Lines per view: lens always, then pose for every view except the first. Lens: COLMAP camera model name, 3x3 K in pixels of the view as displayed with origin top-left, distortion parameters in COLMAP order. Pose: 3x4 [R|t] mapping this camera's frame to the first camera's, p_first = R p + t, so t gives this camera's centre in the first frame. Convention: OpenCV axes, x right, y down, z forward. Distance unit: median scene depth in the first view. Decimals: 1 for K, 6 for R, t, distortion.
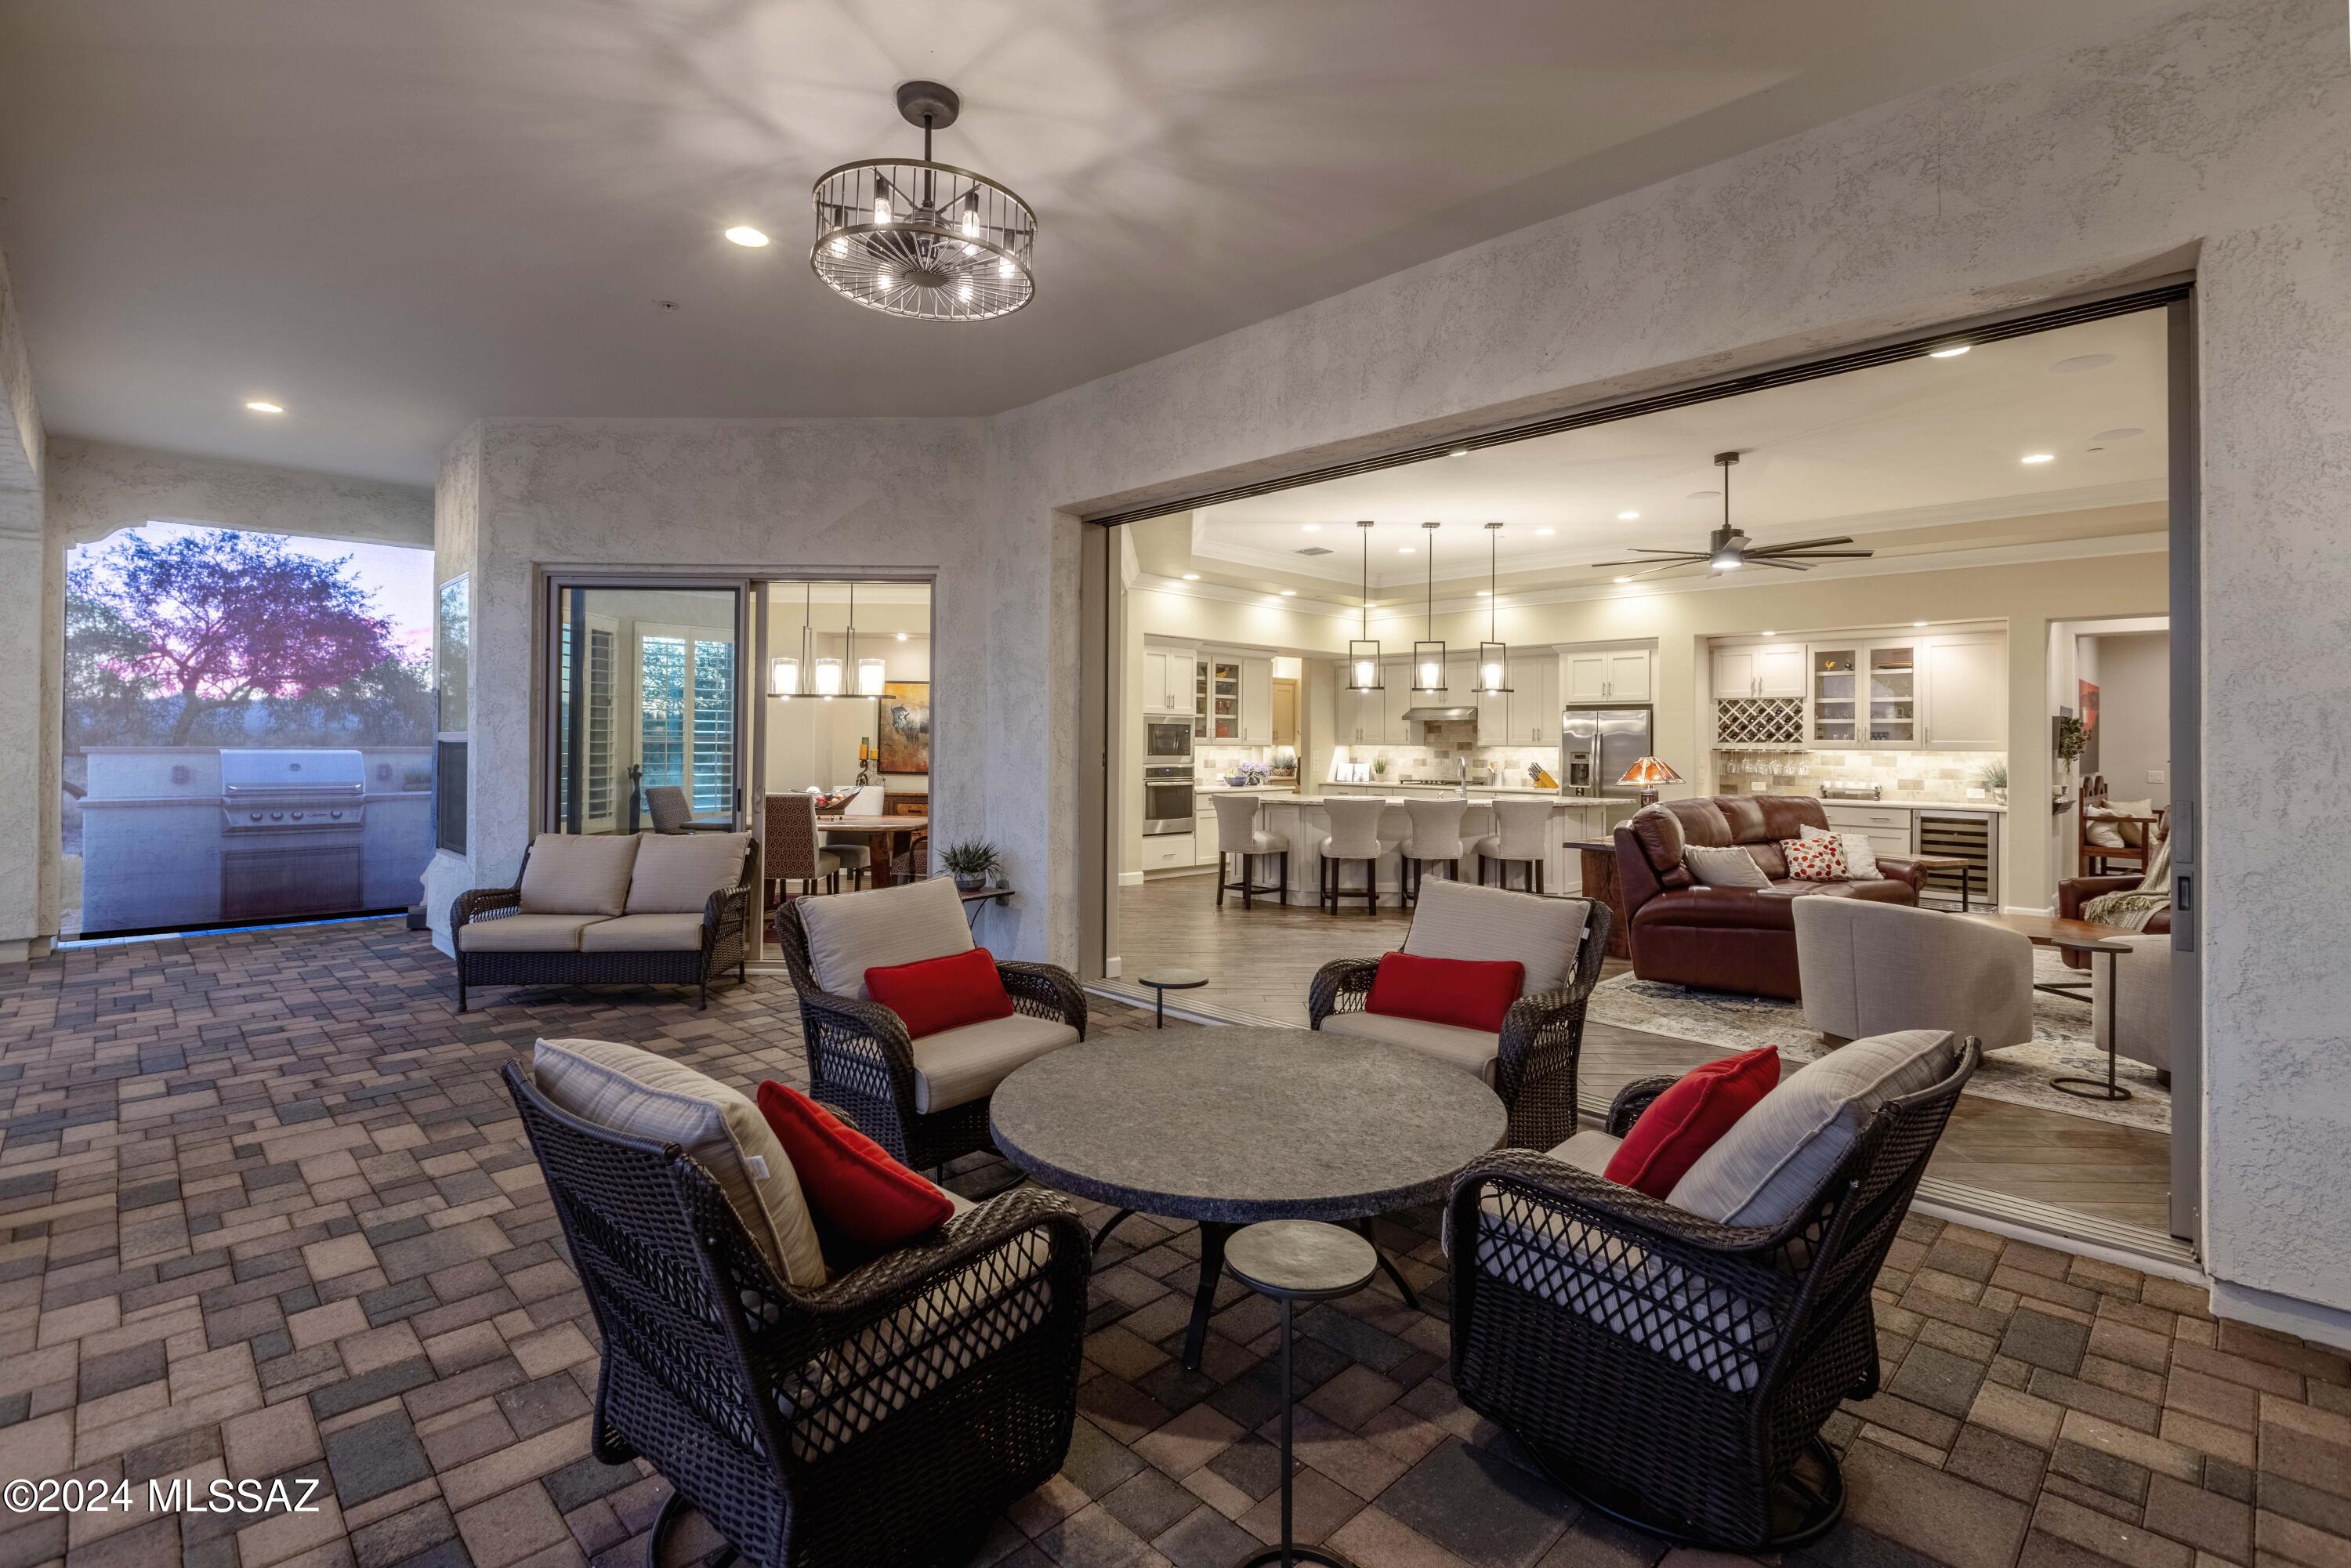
lens RADIAL K [[1096.5, 0, 1171.9], [0, 1096.5, 727.5], [0, 0, 1]] dist [-0.003790, -0.000629]
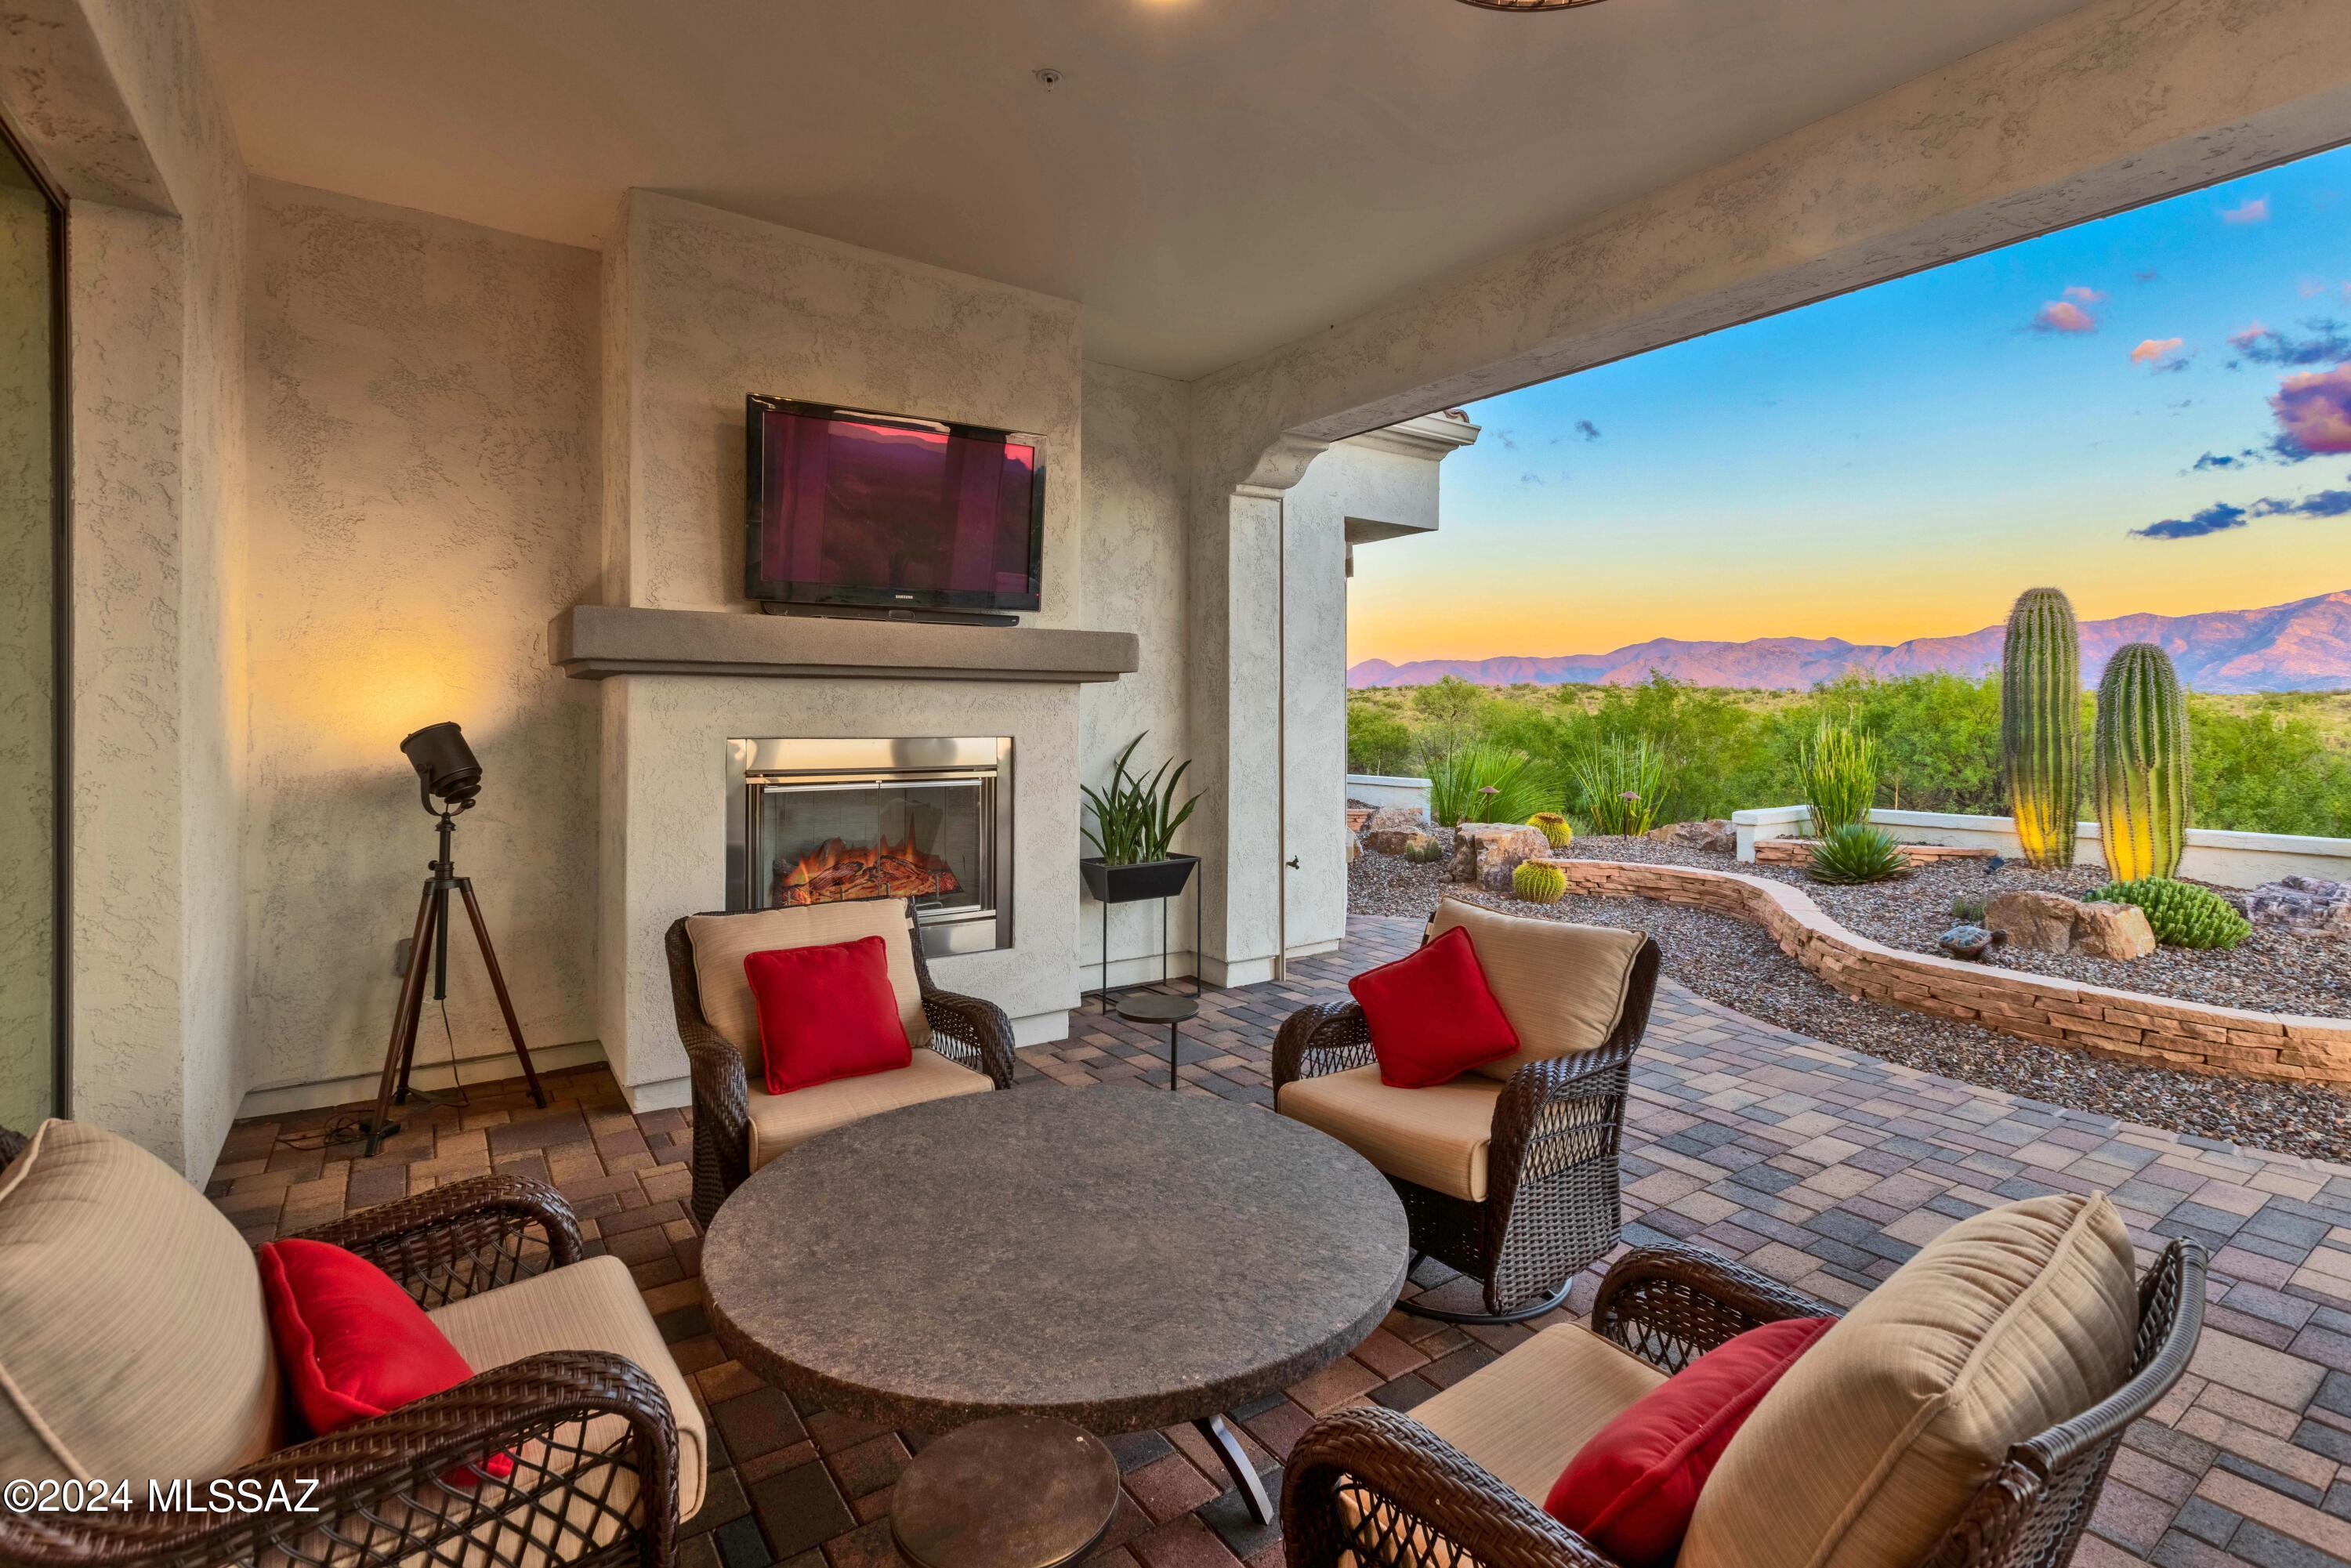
lens RADIAL K [[1082.8, 0, 1177.9], [0, 1082.8, 718.4], [0, 0, 1]] dist [0.005865, 0.000751]
pose [[-0.987413, -0.011629, 0.157732, -0.108073], [-0.013231, 0.999871, -0.009113, 0.009548], [-0.157606, -0.011086, -0.987440, 1.535064]]
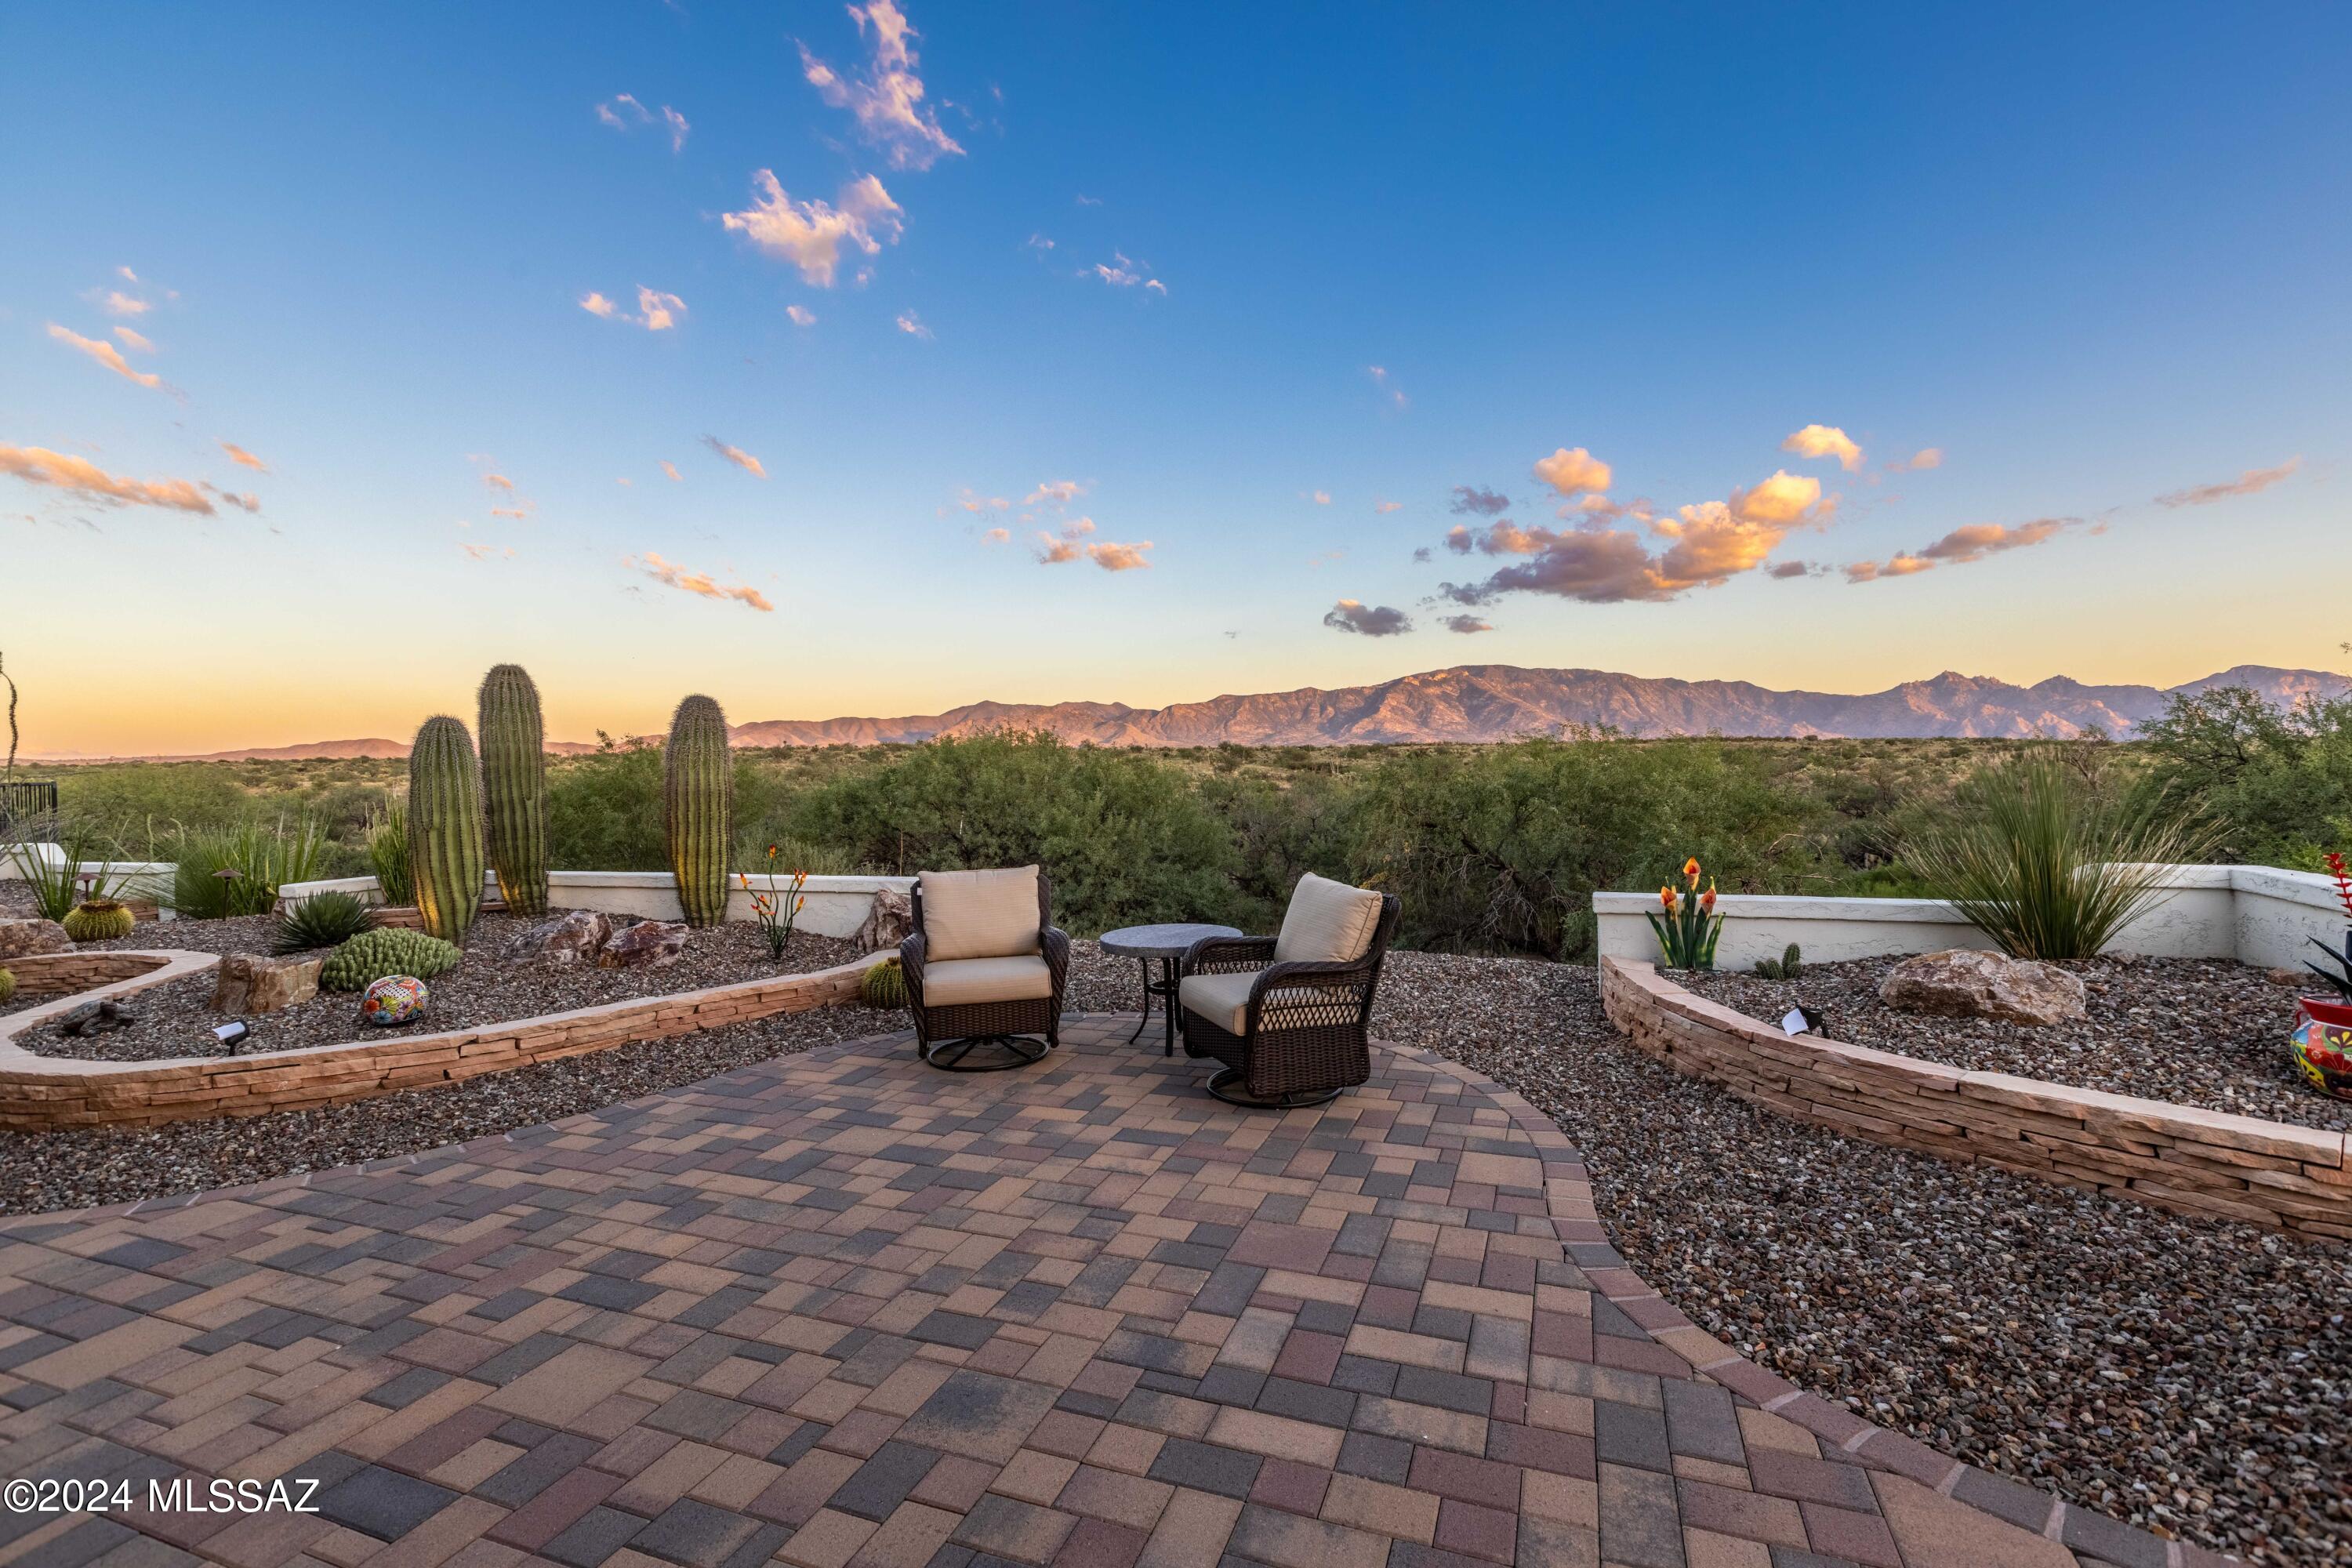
lens RADIAL K [[1057.6, 0, 1165.7], [0, 1057.6, 759.5], [0, 0, 1]] dist [0.004597, 0.000131]
pose [[-0.910044, 0.009602, -0.414402, -1.942024], [0.021273, 0.999496, -0.023556, -0.000643], [0.413967, -0.030253, -0.909789, 1.892282]]
